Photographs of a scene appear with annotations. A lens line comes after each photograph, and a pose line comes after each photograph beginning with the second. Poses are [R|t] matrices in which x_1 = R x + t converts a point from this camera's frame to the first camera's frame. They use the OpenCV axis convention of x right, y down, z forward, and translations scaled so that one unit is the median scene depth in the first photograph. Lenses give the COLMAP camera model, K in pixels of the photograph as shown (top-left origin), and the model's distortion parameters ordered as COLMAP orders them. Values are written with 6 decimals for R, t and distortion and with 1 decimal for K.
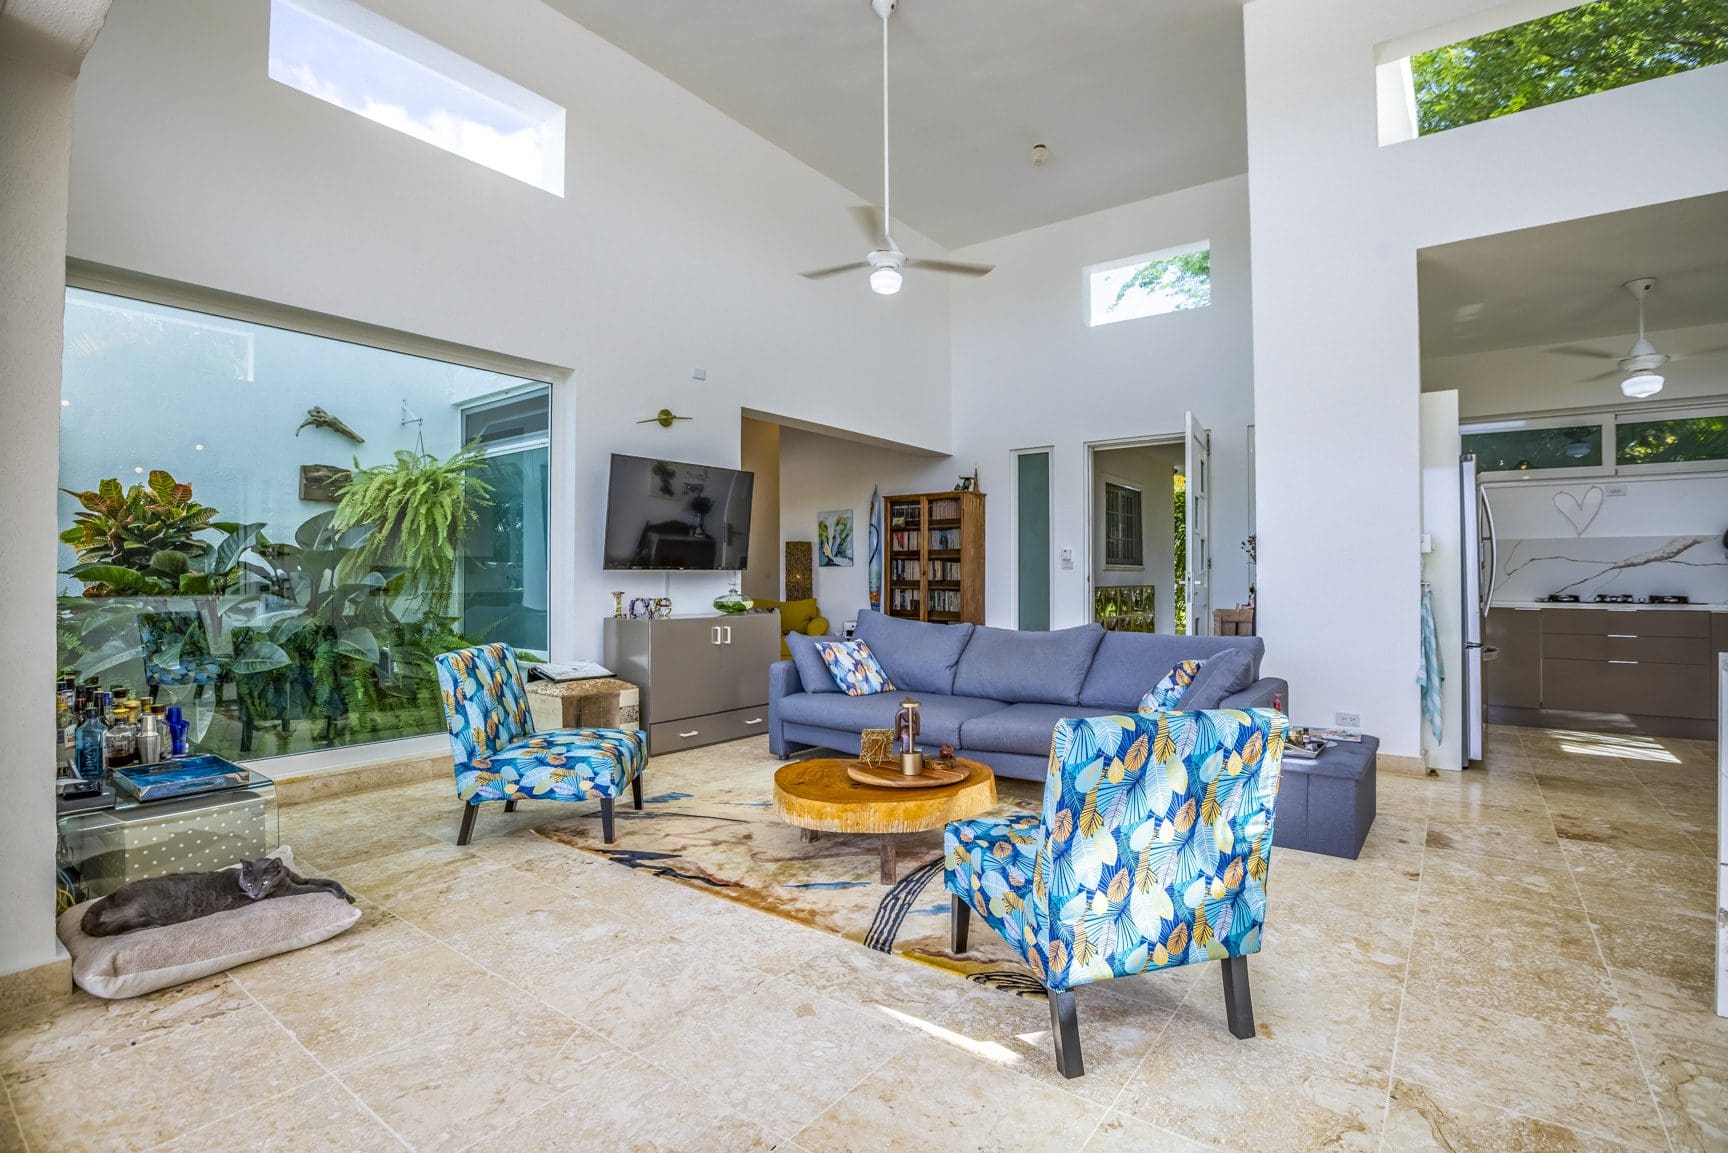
lens RADIAL K [[814.1, 0, 864.3], [0, 814.1, 564.2], [0, 0, 1]] dist [-0.025237, 0.000546]
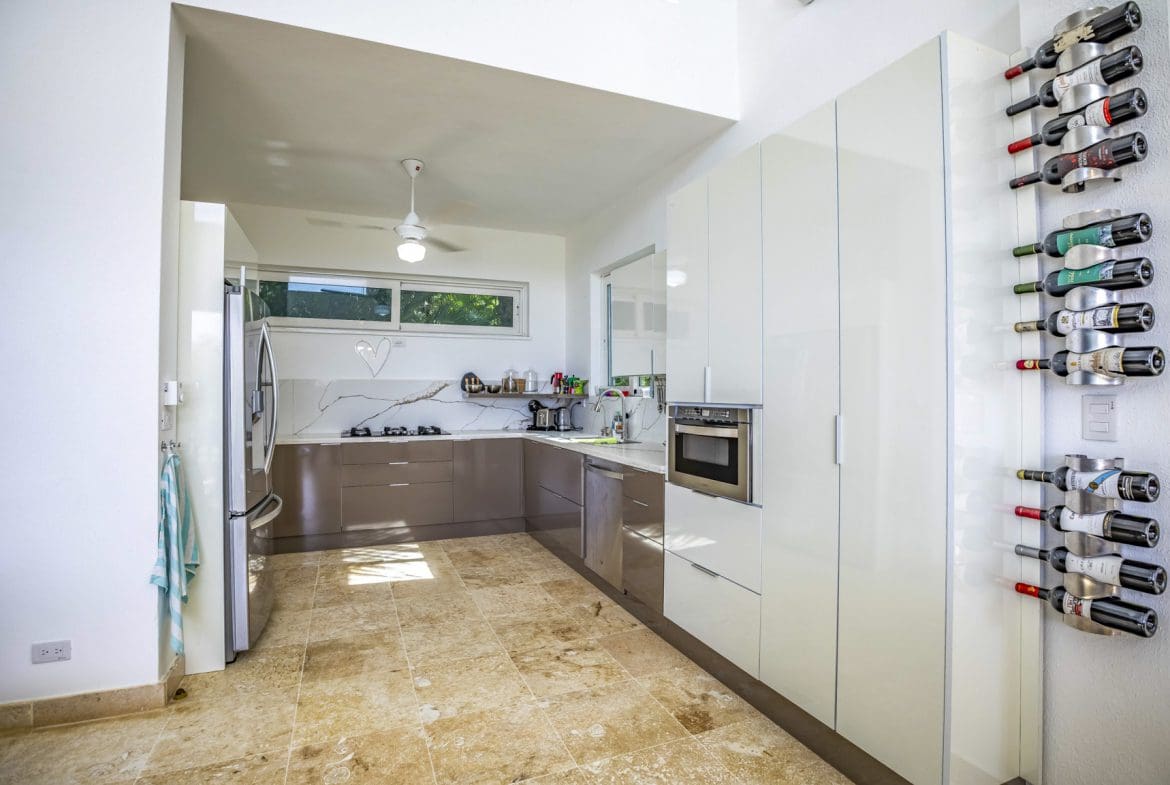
lens RADIAL K [[551.2, 0, 584.9], [0, 551.2, 389.0], [0, 0, 1]] dist [-0.025237, 0.000546]
pose [[0.507535, -0.000203, 0.861631, 0.404591], [-0.012306, 0.999896, 0.007484, -0.033876], [-0.861543, -0.014401, 0.507480, 0.359695]]
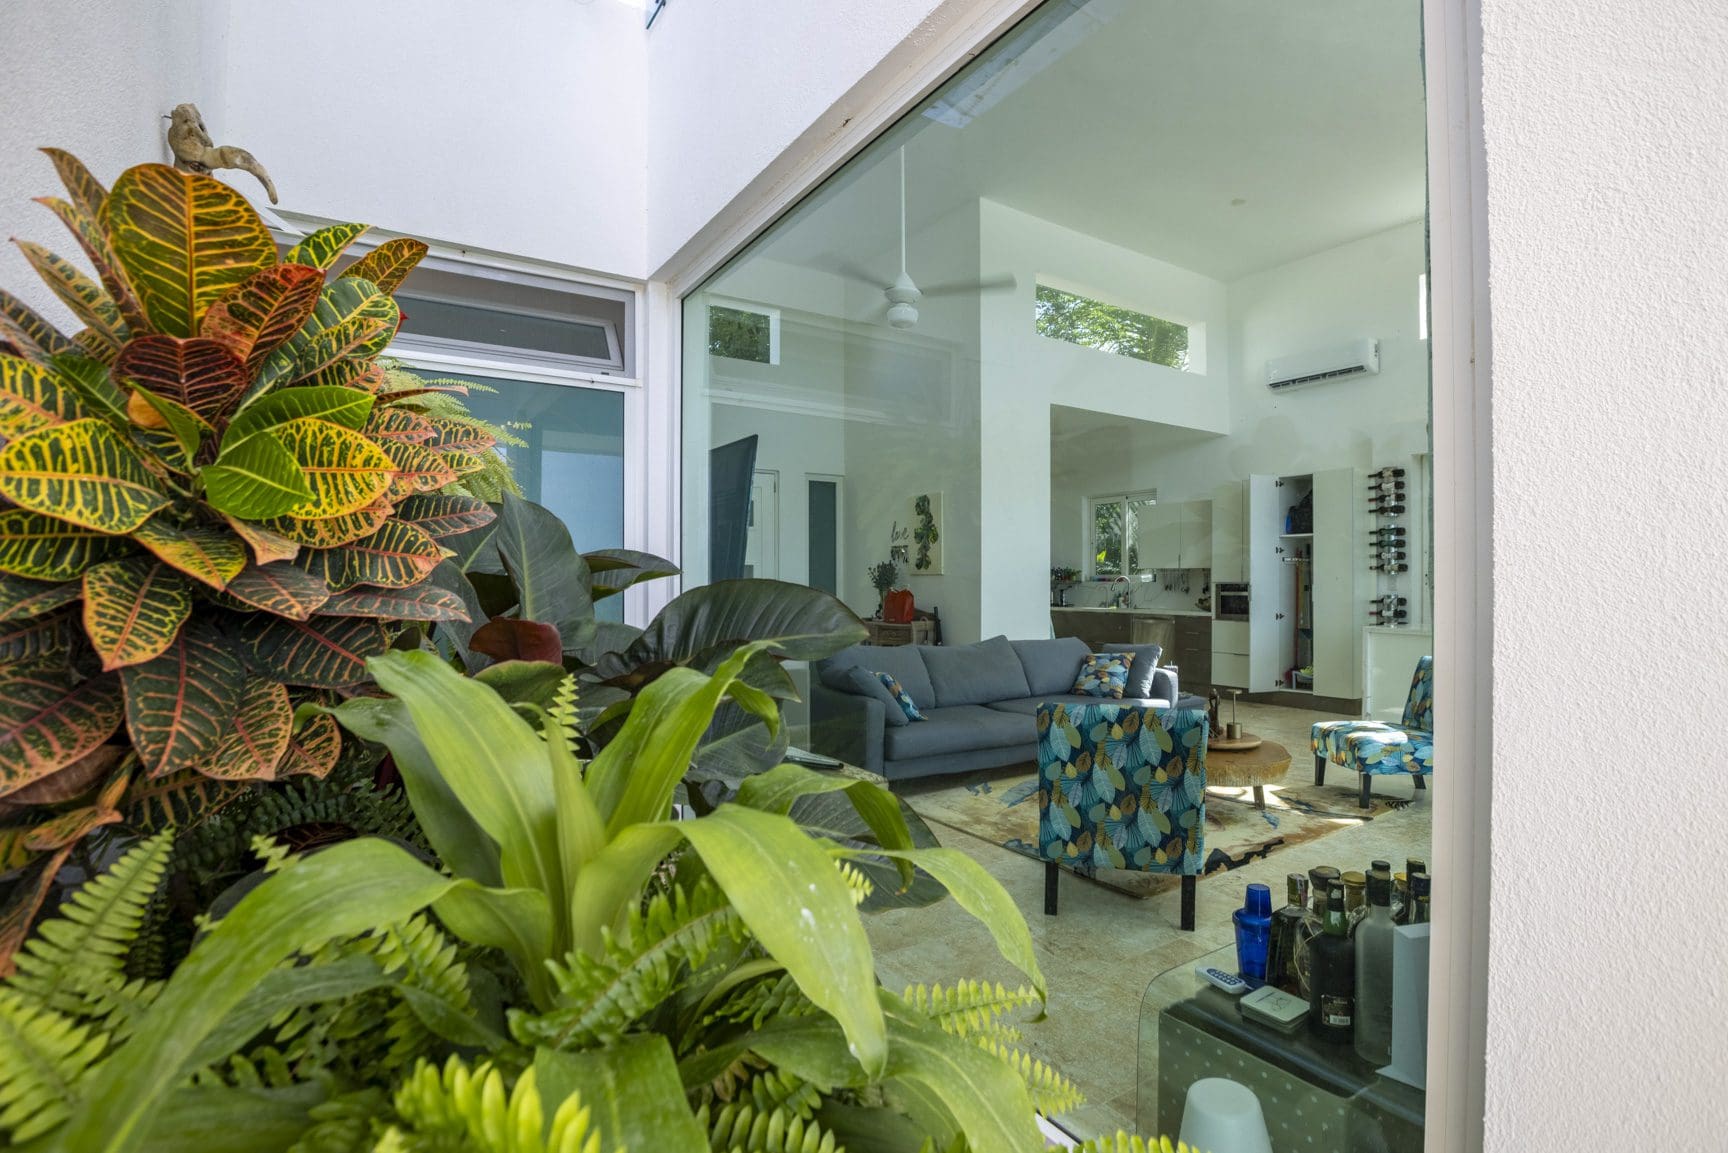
lens RADIAL K [[814.1, 0, 871.8], [0, 814.1, 588.9], [0, 0, 1]] dist [-0.025237, 0.000546]
pose [[0.339224, -0.009100, 0.940661, -0.928523], [-0.014691, 0.999780, 0.014970, -0.018248], [-0.940591, -0.018897, 0.339016, 0.667101]]
